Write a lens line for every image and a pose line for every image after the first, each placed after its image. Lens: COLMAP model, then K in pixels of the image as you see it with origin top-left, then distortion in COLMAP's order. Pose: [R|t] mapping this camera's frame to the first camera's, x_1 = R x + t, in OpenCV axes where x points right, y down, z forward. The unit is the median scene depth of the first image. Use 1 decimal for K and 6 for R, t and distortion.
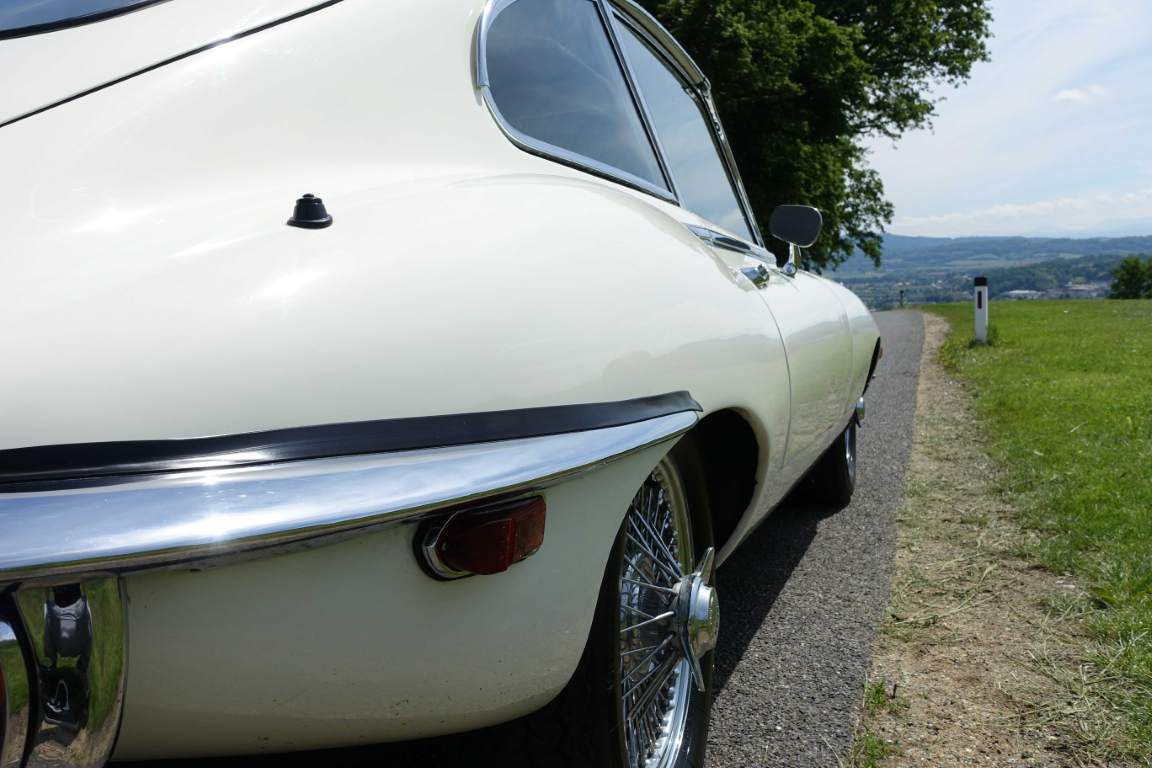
lens RADIAL K [[1163.7, 0, 584.5], [0, 1163.7, 420.2], [0, 0, 1]] dist [-0.015285, 0.000000]
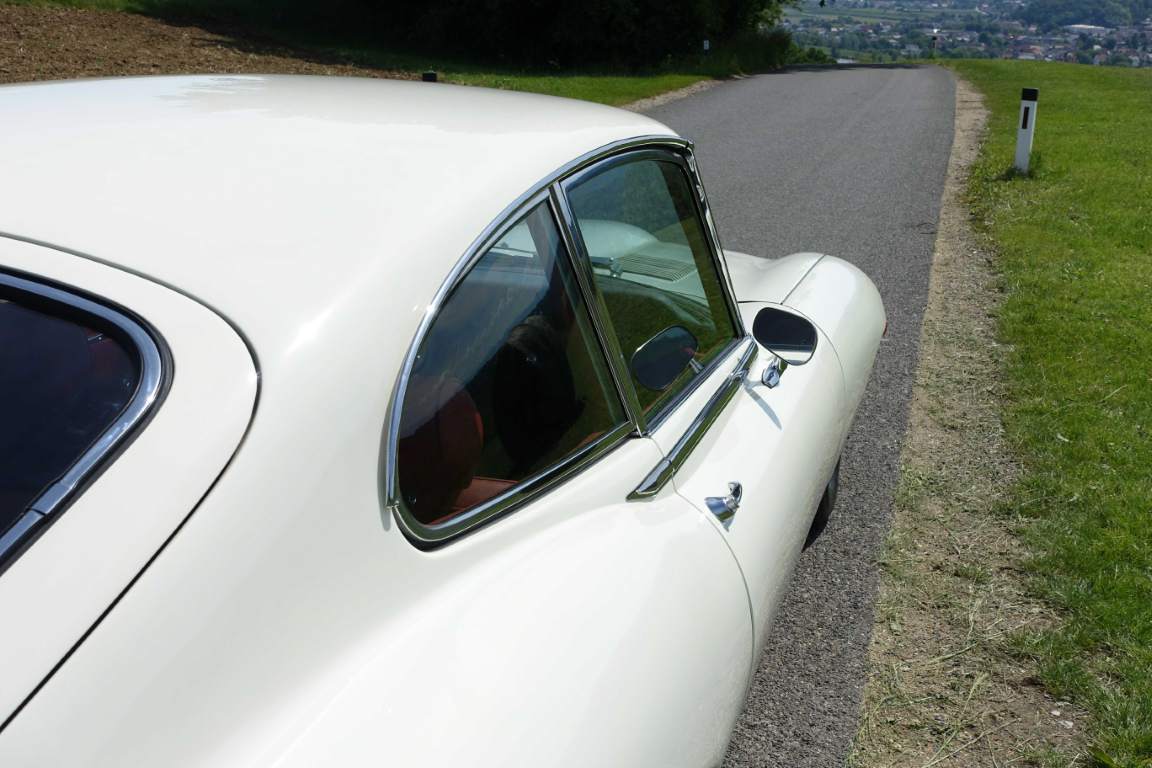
lens RADIAL K [[1429.5, 0, 566.0], [0, 1429.5, 431.4], [0, 0, 1]] dist [0.009054, 0.000000]
pose [[0.997472, 0.058665, 0.040097, -0.002700], [-0.065164, 0.980207, 0.186942, -0.138788], [-0.028336, -0.189082, 0.981552, 0.009659]]
